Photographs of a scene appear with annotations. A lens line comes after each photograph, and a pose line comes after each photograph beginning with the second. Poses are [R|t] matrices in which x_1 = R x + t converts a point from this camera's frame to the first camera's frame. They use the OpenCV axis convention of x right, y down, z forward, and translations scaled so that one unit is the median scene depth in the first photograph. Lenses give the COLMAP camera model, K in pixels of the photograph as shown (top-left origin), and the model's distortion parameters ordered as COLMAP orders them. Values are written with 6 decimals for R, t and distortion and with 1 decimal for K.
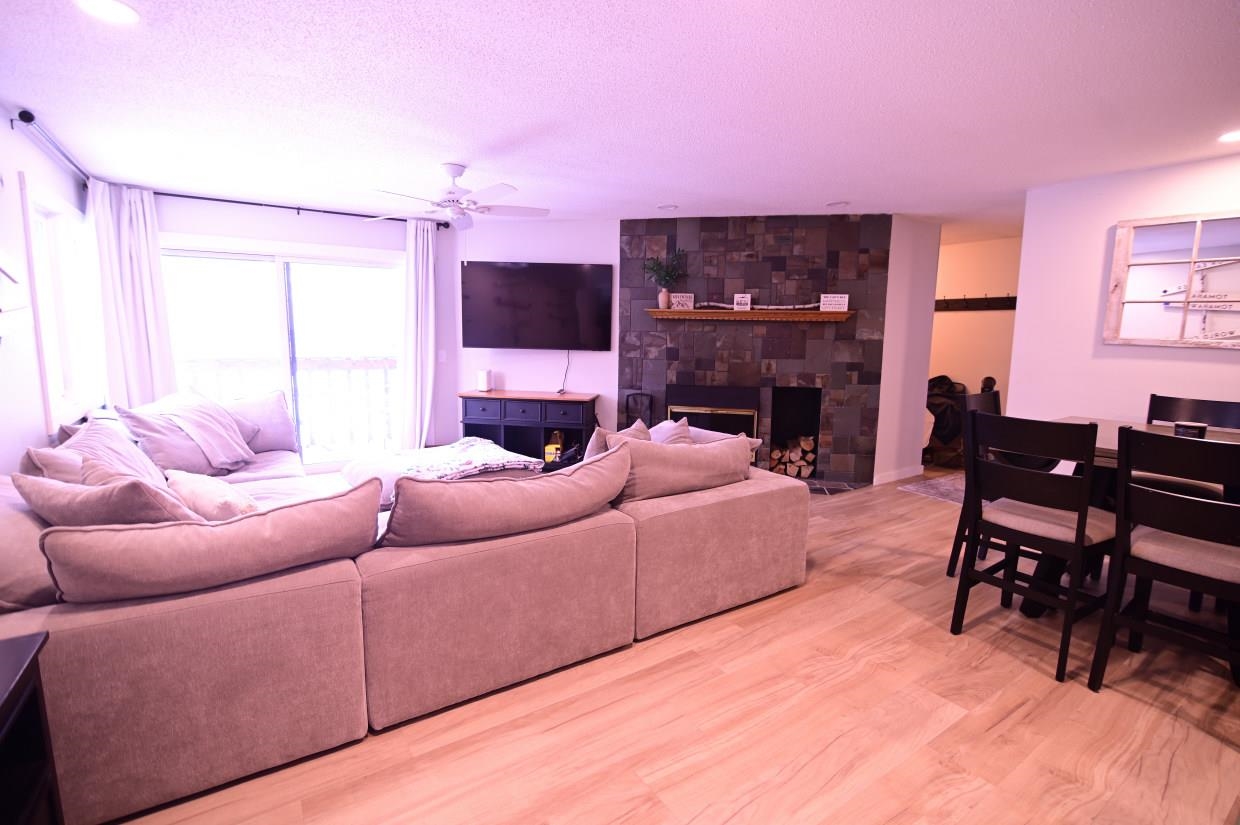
lens RADIAL K [[566.1, 0, 620.0], [0, 566.1, 412.5], [0, 0, 1]] dist [-0.021552, 0.000564]
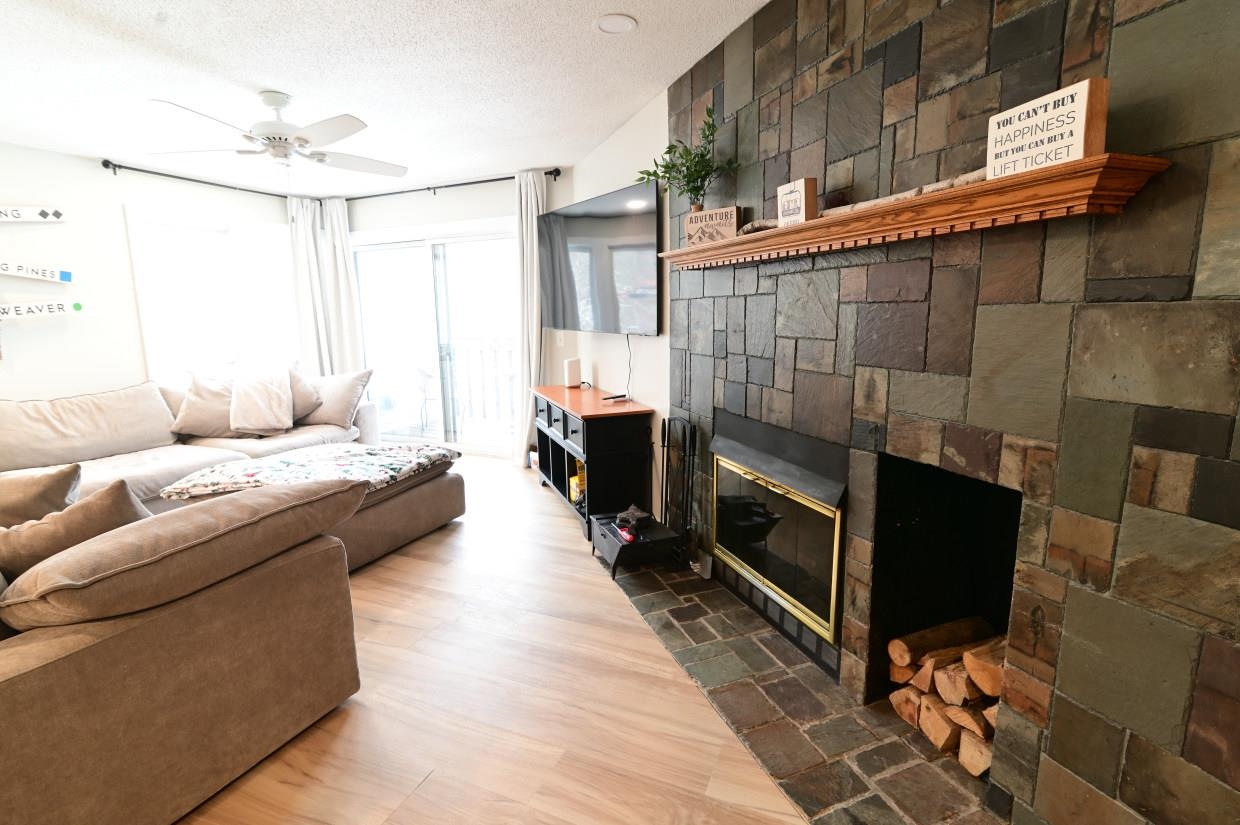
lens RADIAL K [[566.1, 0, 620.0], [0, 566.1, 412.5], [0, 0, 1]] dist [-0.021552, 0.000564]
pose [[0.540563, 0.126032, -0.831810, 0.465583], [-0.098826, 0.991383, 0.085986, -0.083030], [0.835479, 0.035724, 0.548360, 0.703691]]
